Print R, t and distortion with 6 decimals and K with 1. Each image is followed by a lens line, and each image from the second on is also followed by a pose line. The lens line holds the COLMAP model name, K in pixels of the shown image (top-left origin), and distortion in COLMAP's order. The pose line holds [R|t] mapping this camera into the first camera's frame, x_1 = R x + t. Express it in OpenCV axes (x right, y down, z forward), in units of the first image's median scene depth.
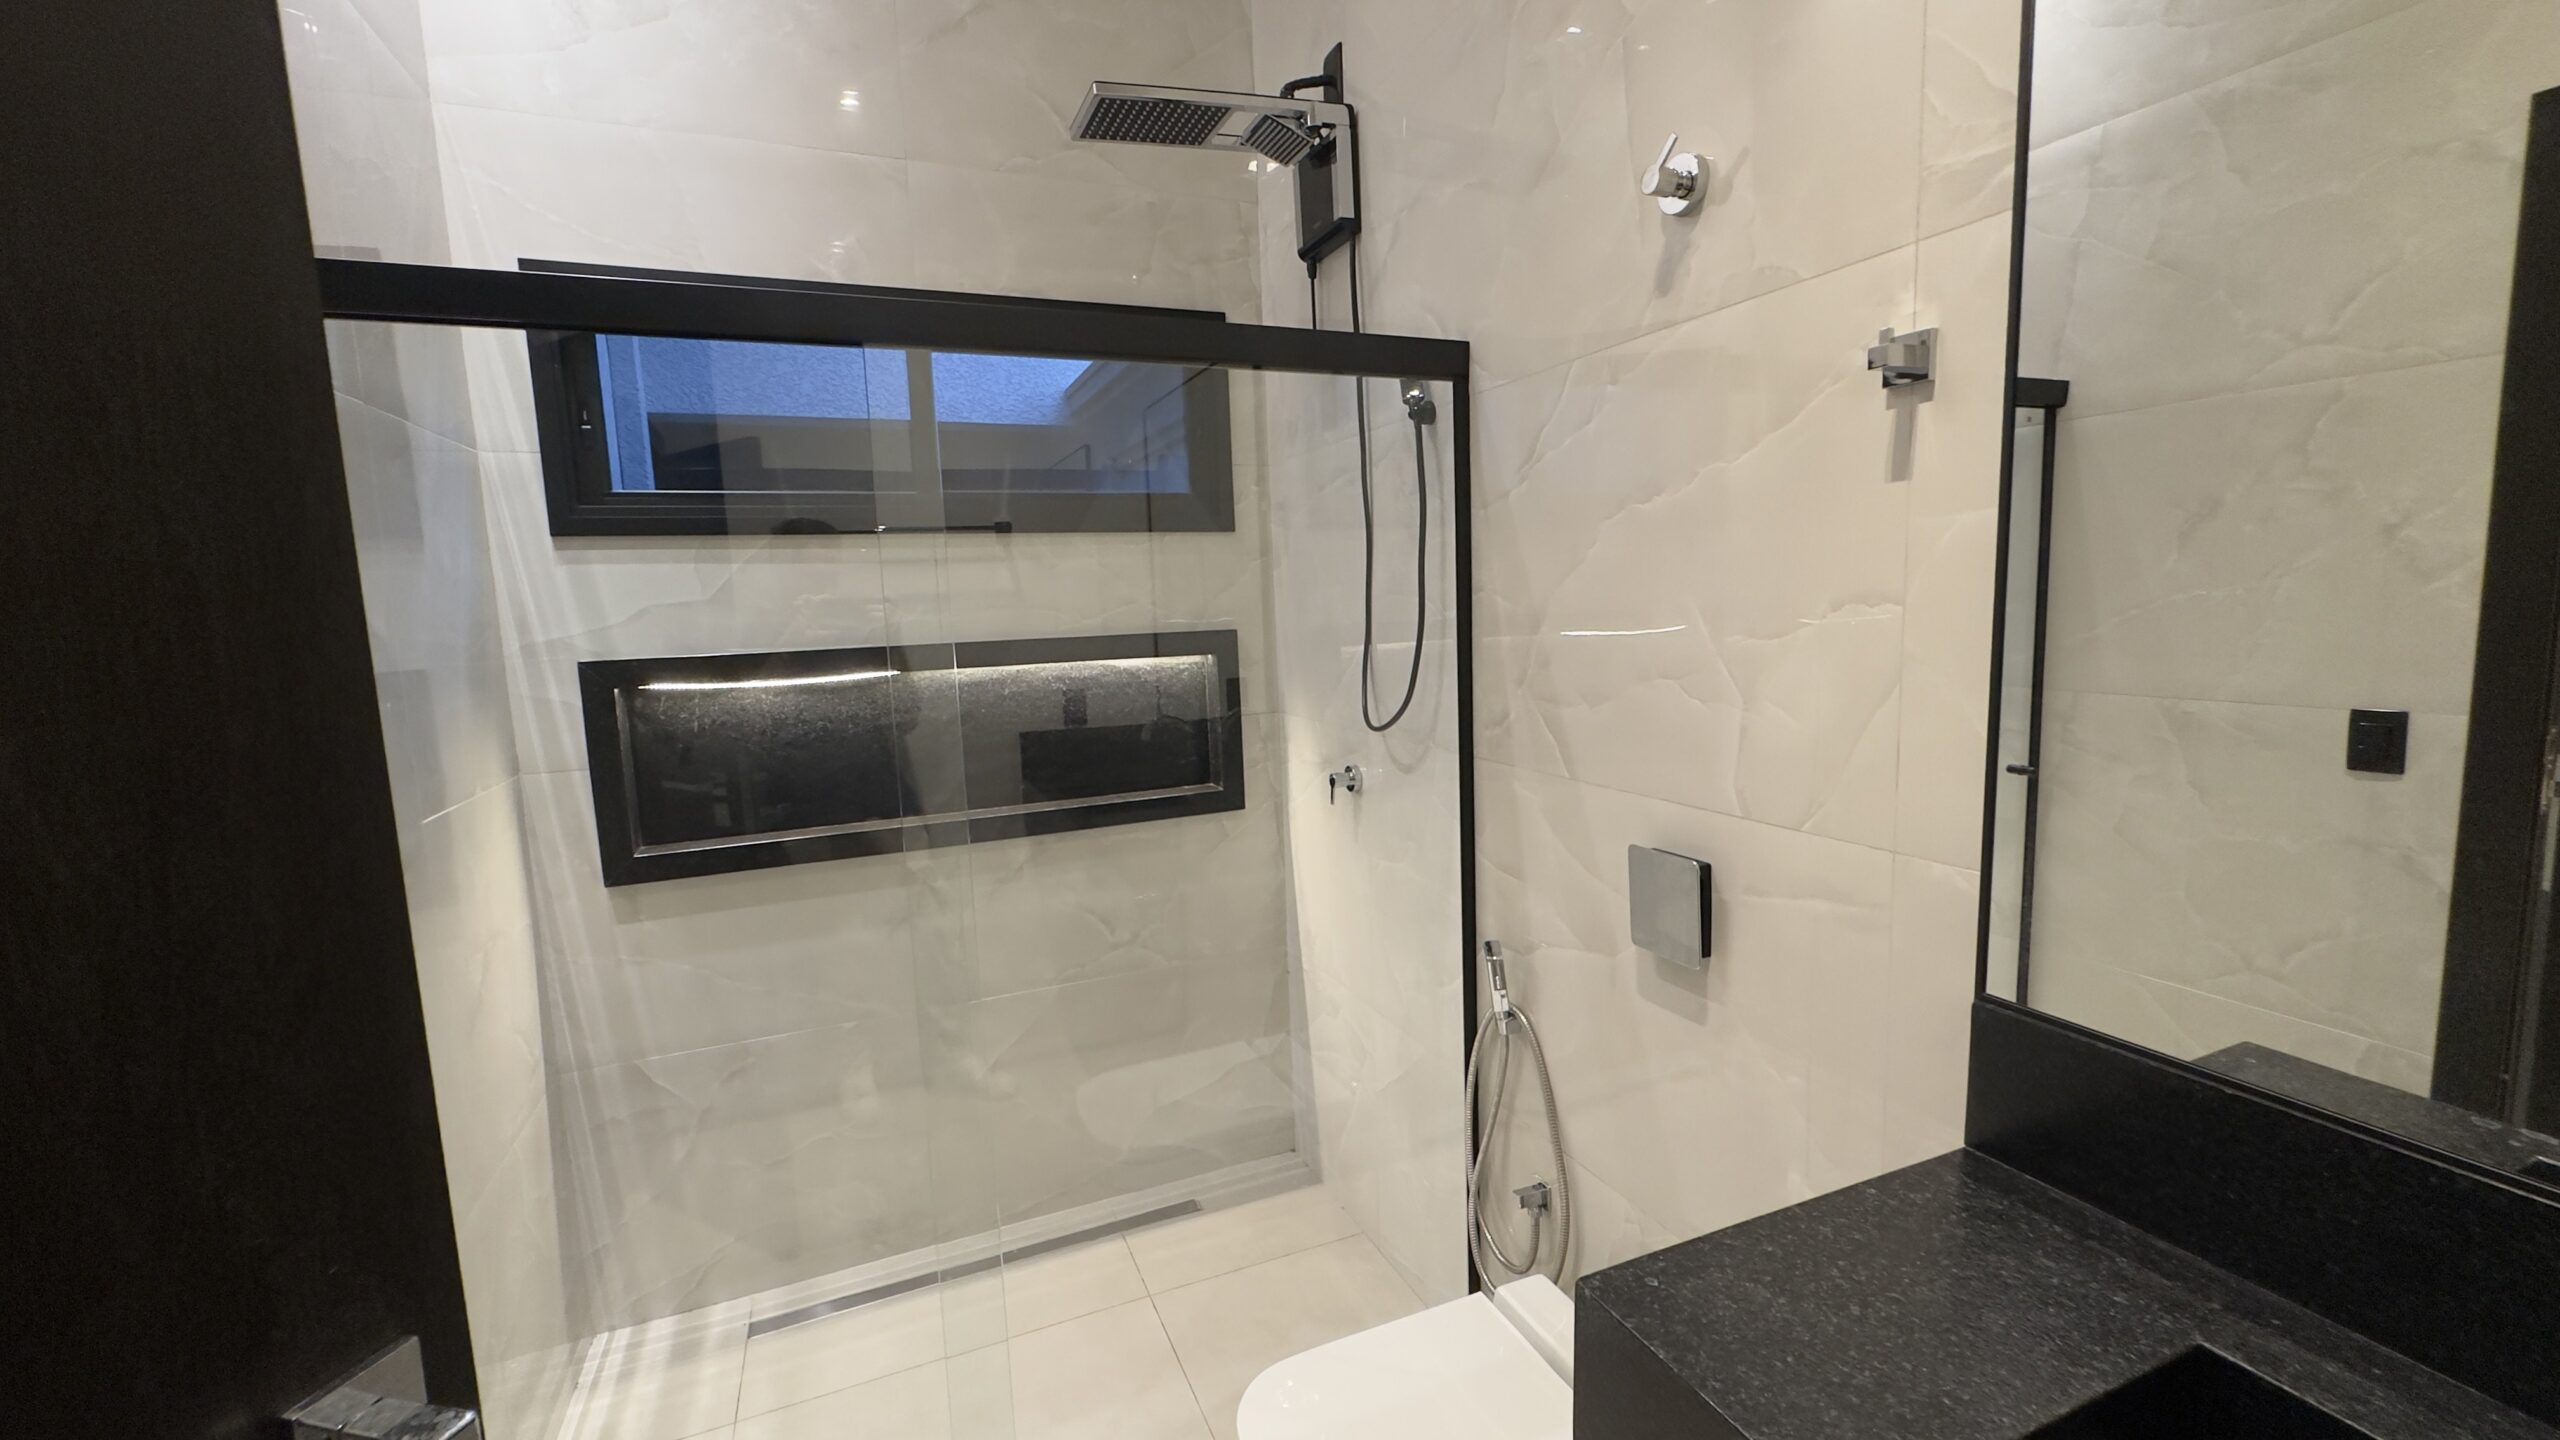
lens RADIAL K [[1031.7, 0, 1275.7], [0, 1031.7, 724.2], [0, 0, 1]] dist [-0.003908, 0.000850]
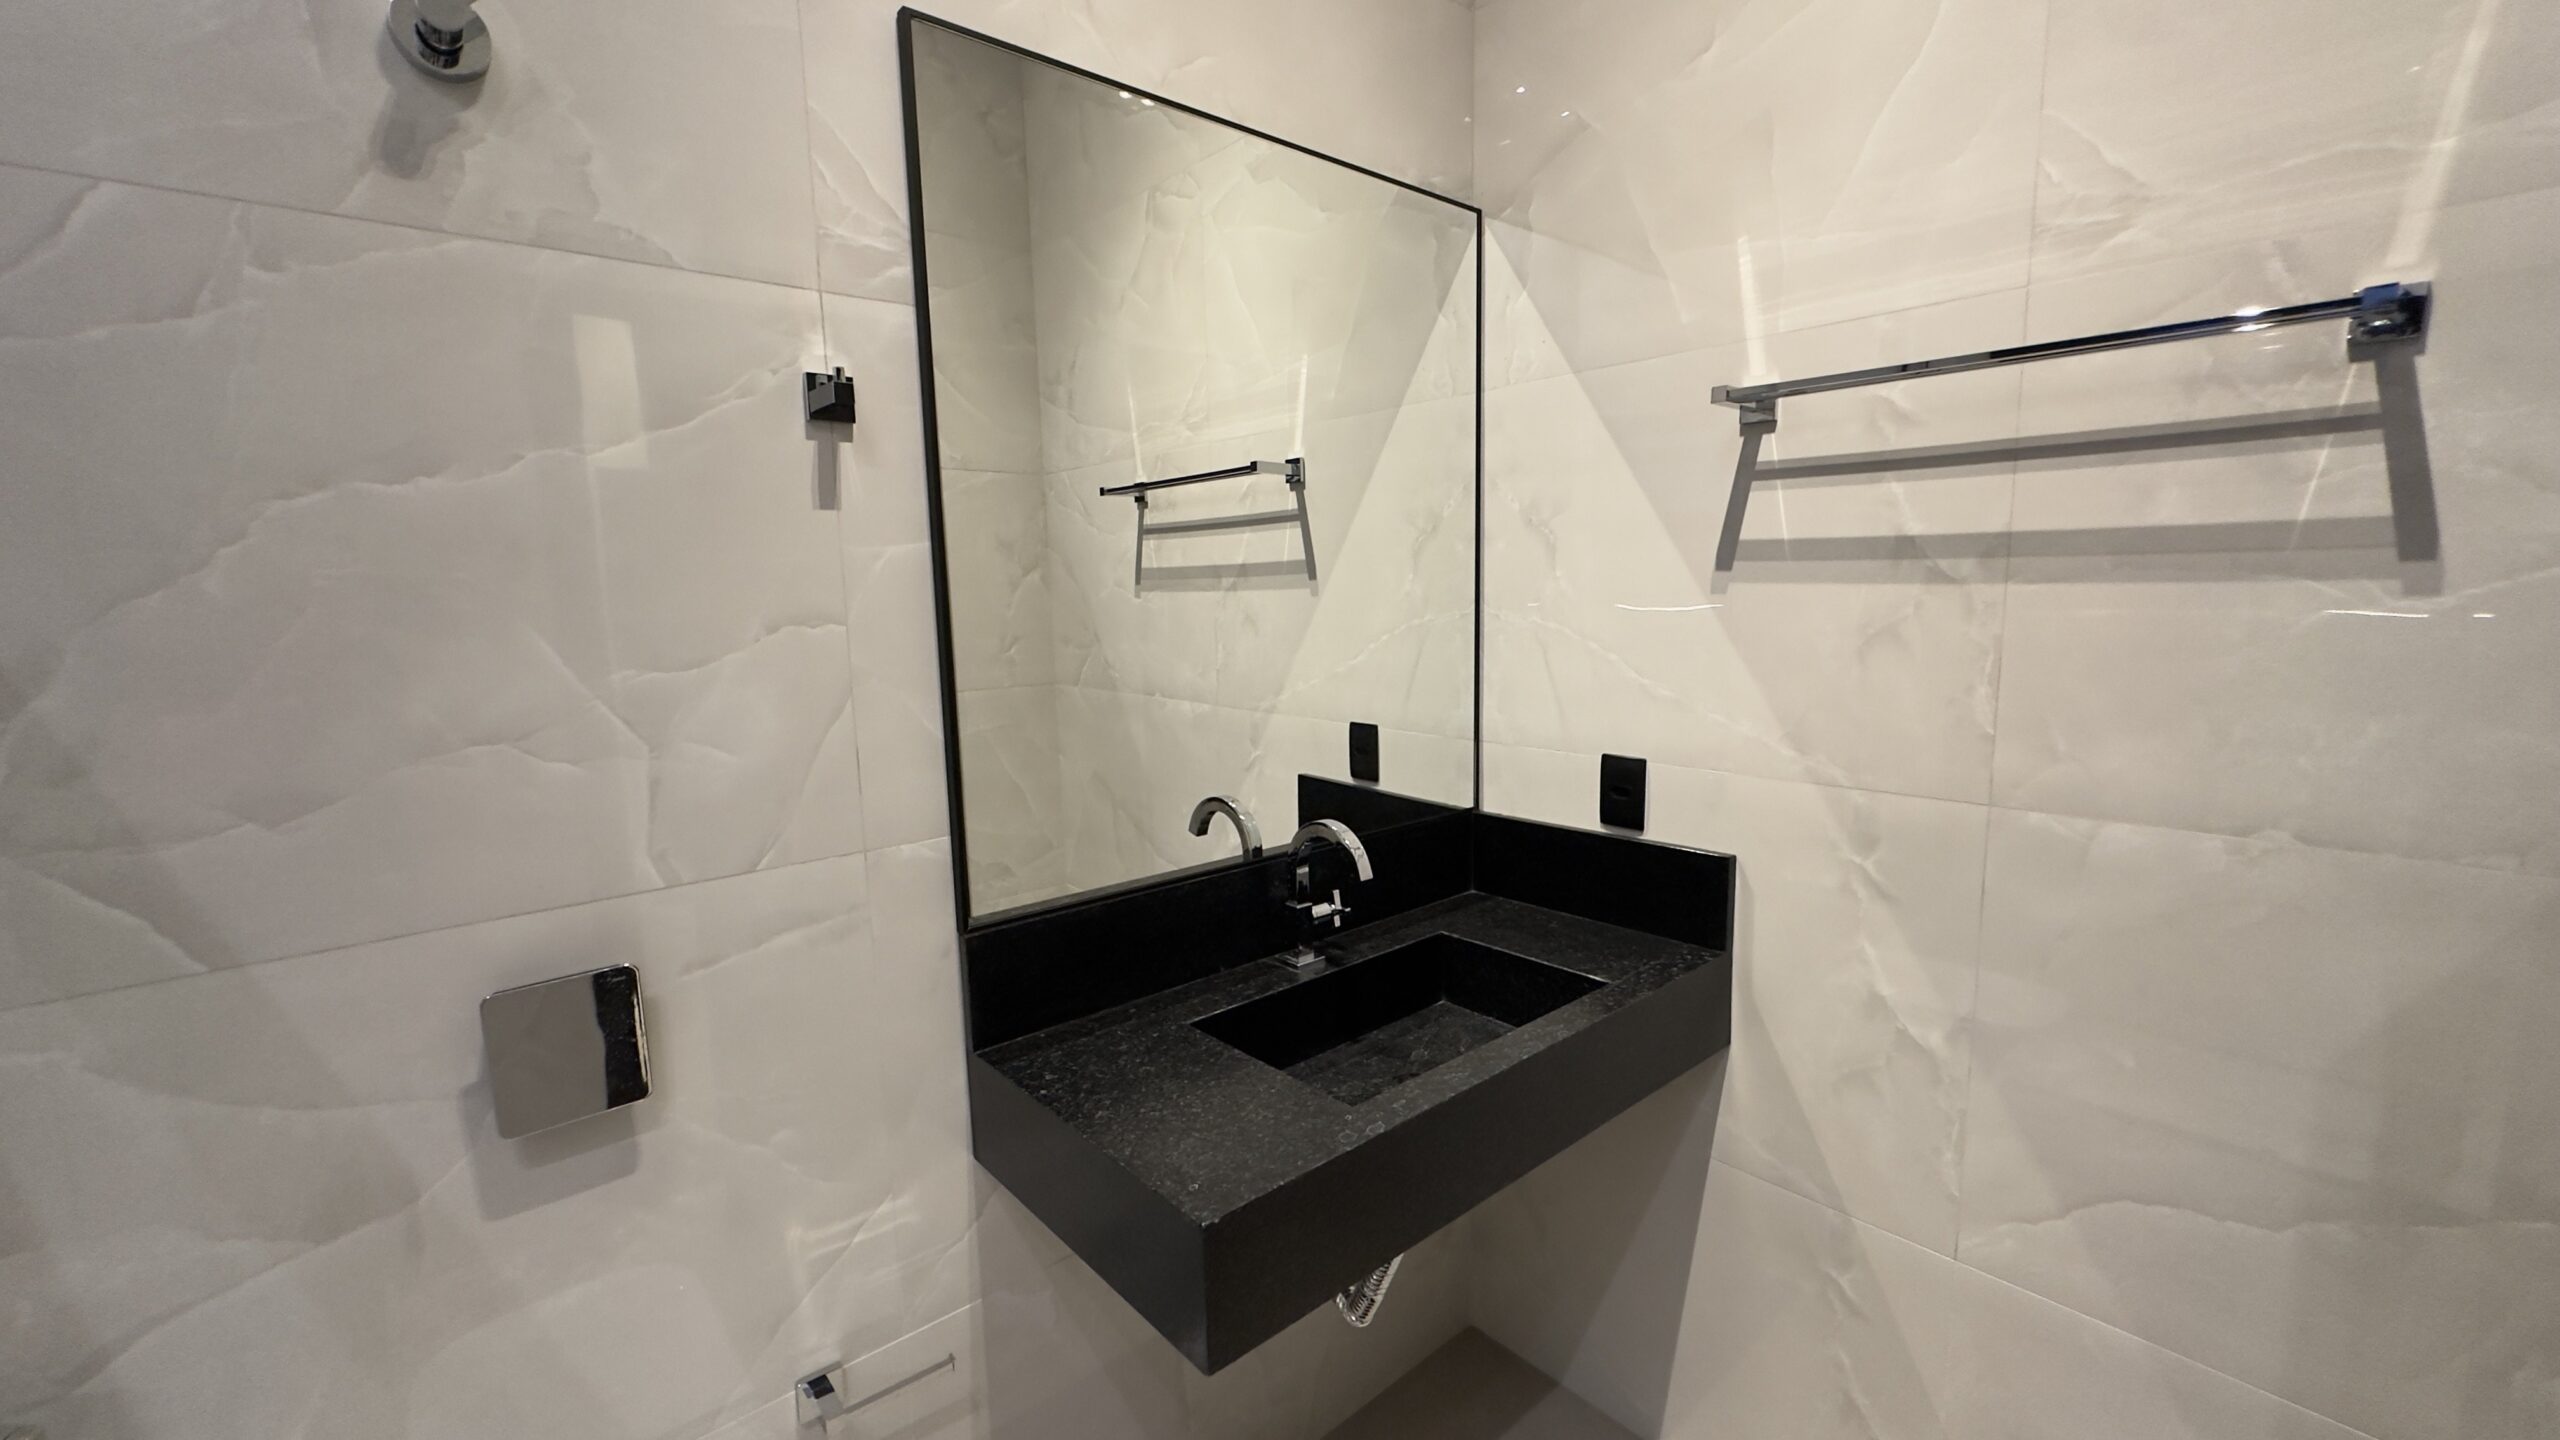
lens RADIAL K [[1031.7, 0, 1275.7], [0, 1031.7, 724.2], [0, 0, 1]] dist [-0.003908, 0.000850]
pose [[-0.311847, -0.086222, 0.946212, -0.482358], [0.150400, 0.978838, 0.138763, -0.080694], [-0.938153, 0.185583, -0.292280, 0.770031]]
